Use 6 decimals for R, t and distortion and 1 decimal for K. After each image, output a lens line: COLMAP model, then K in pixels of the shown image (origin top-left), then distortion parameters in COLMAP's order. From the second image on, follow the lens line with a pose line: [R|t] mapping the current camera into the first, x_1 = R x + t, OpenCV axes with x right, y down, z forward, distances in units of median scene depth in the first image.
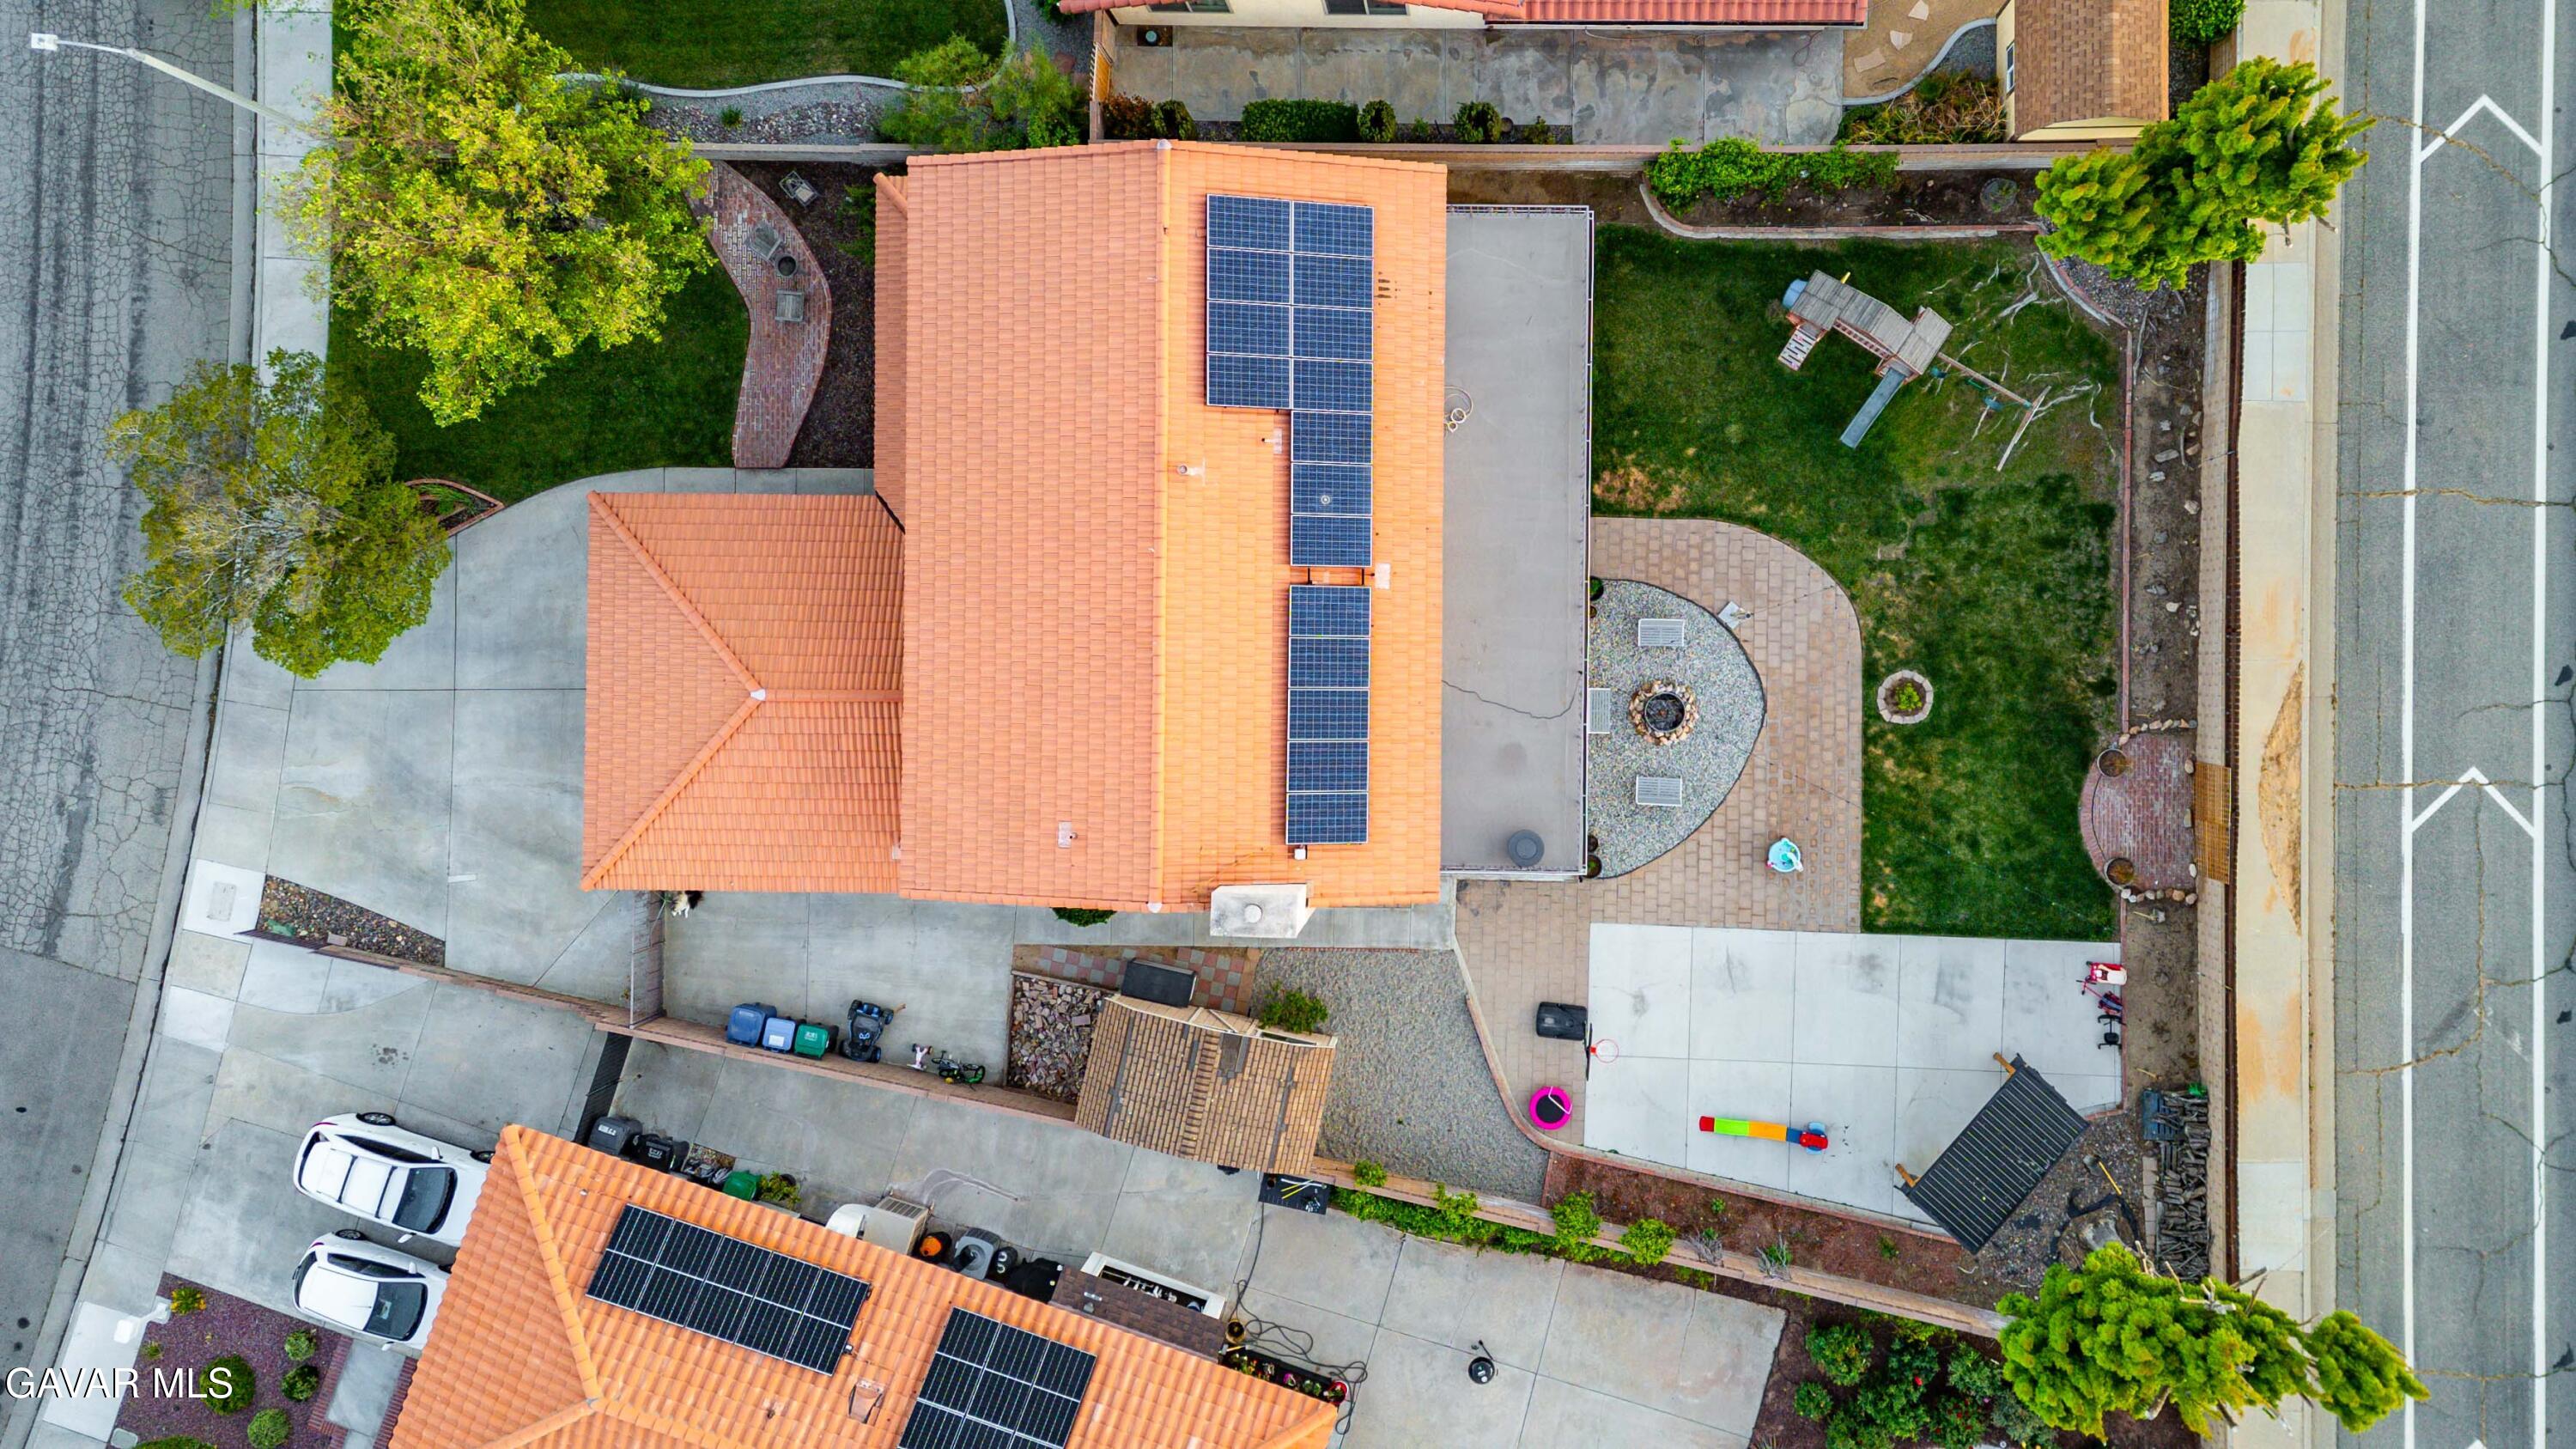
lens RADIAL K [[2097.3, 0, 1285.5], [0, 2097.3, 660.2], [0, 0, 1]] dist [0.009349, 0.009781]
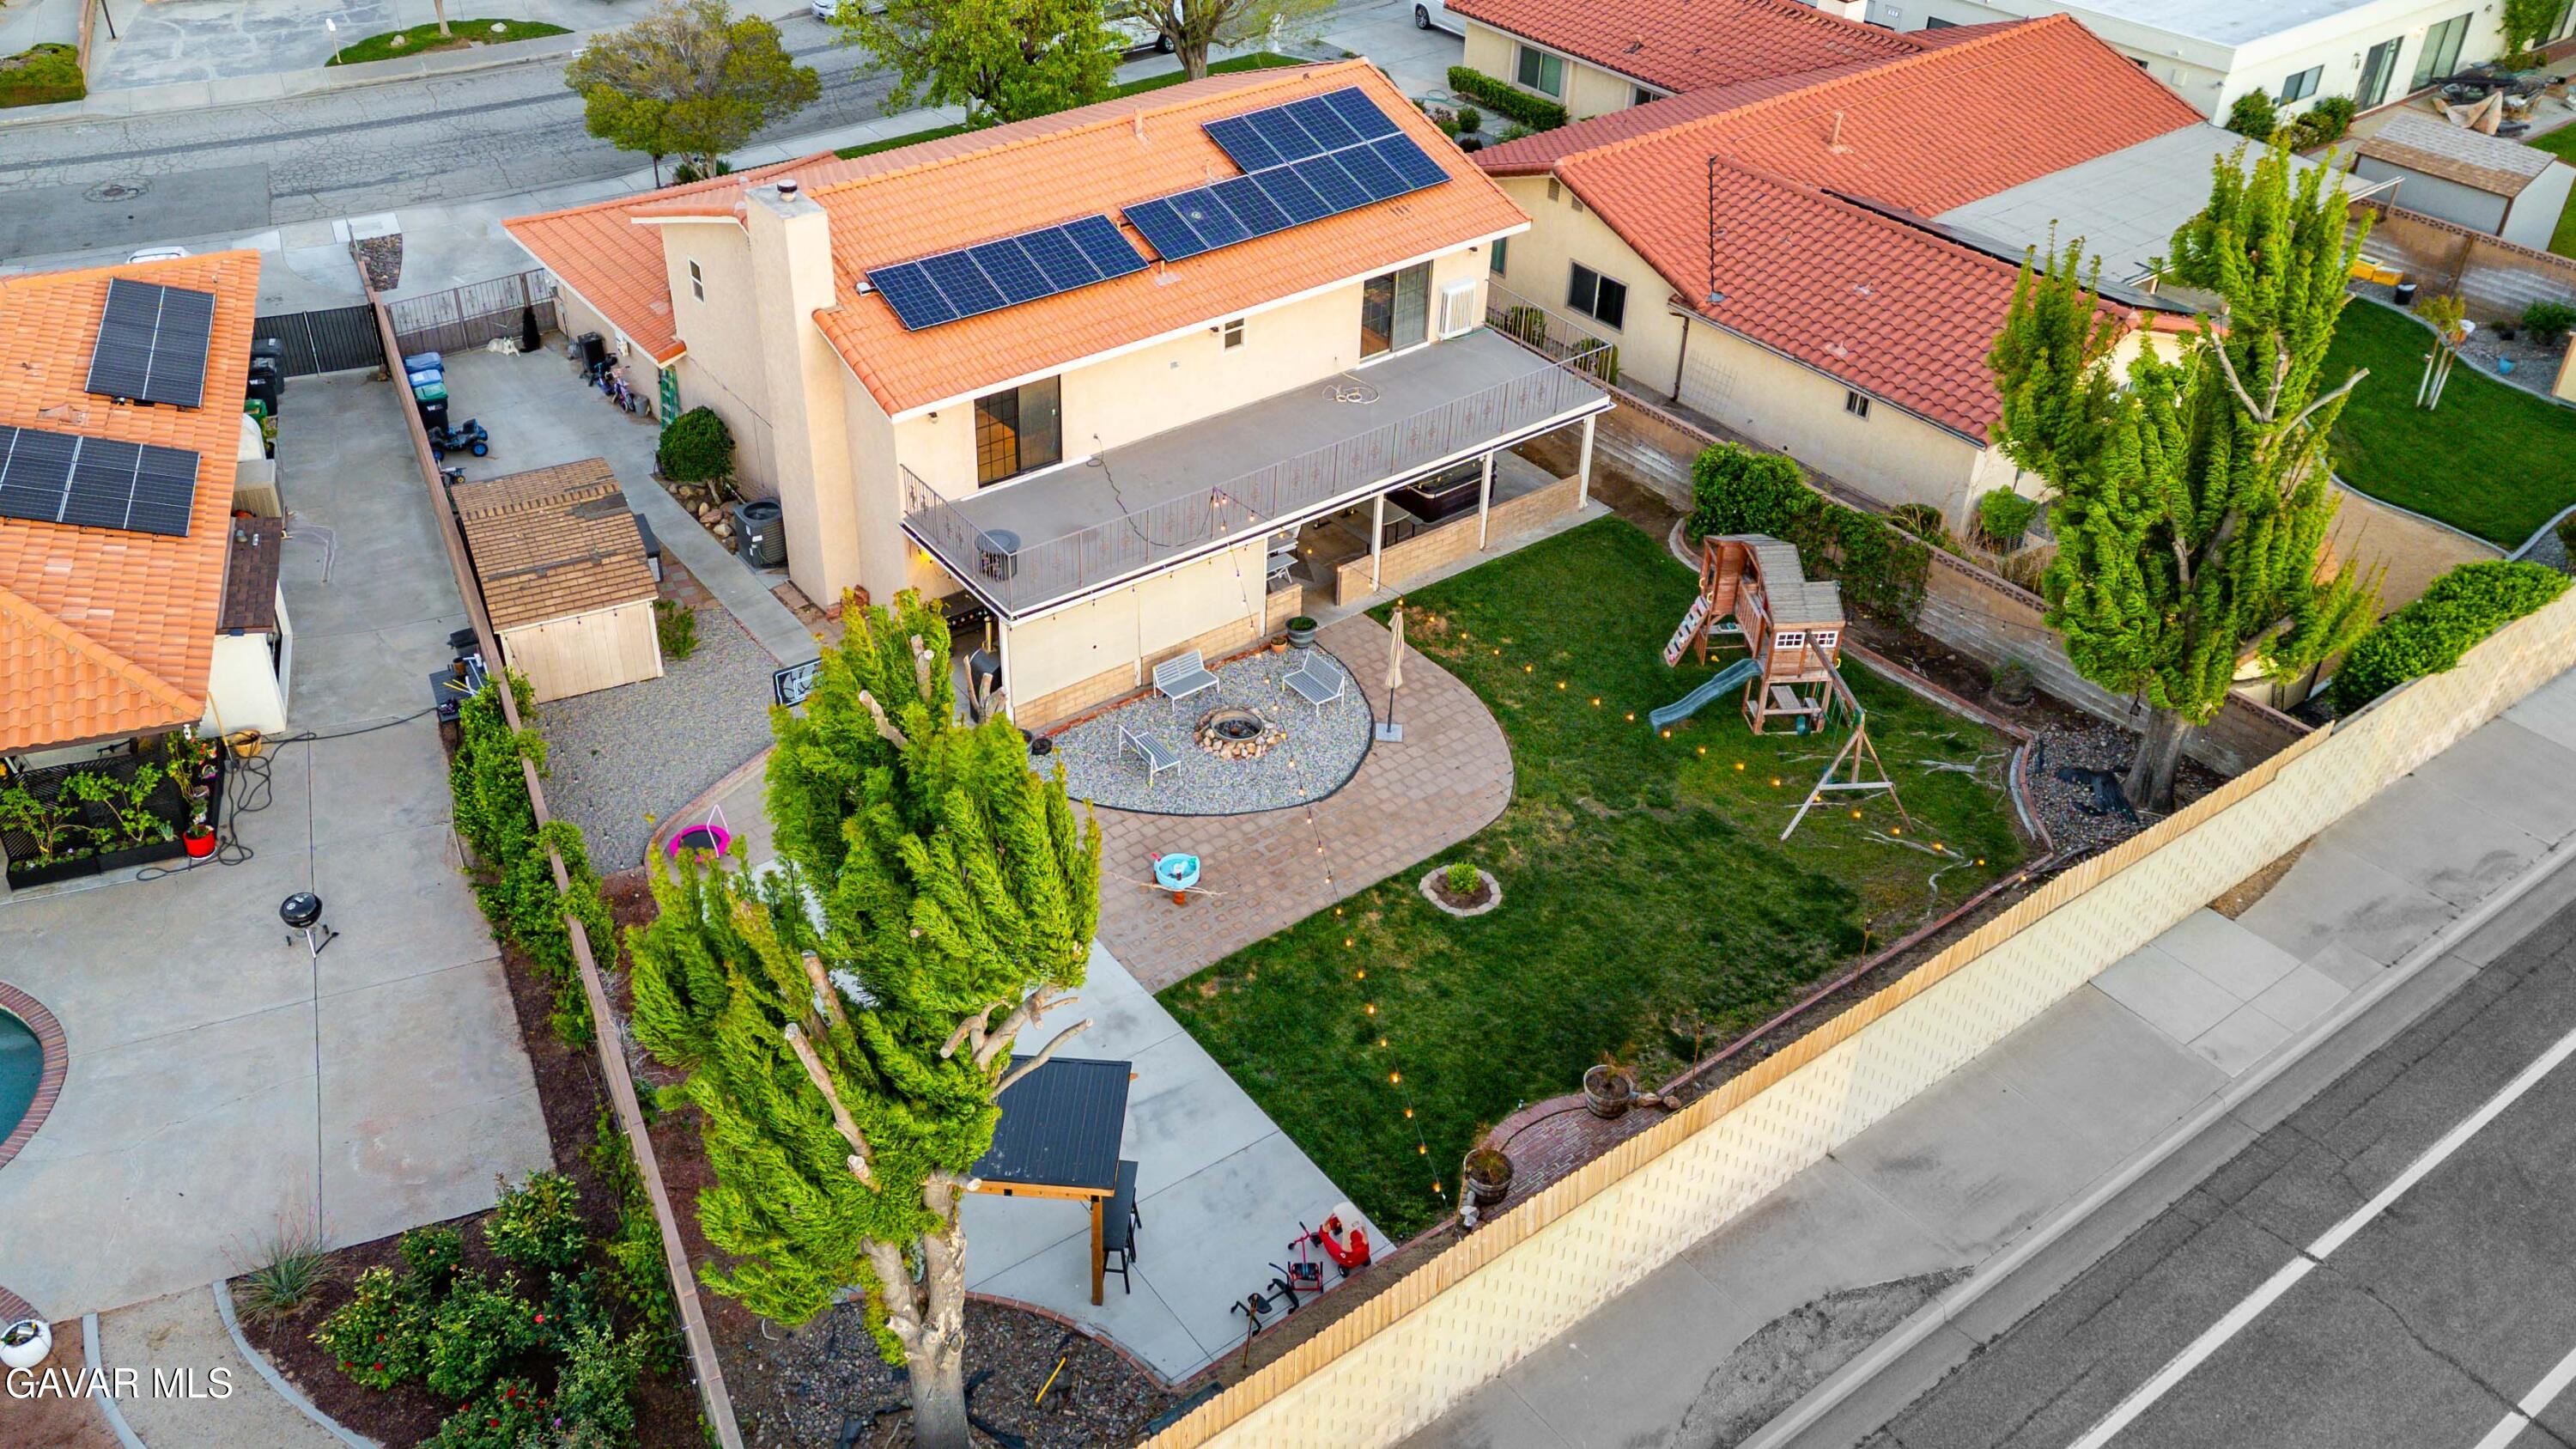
lens RADIAL K [[2097.3, 0, 1285.5], [0, 2097.3, 660.2], [0, 0, 1]] dist [0.009349, 0.009781]
pose [[0.620795, 0.439776, -0.649007, 0.681811], [-0.783671, 0.371089, -0.498150, 0.386112], [0.021765, 0.817857, 0.575010, 0.531572]]
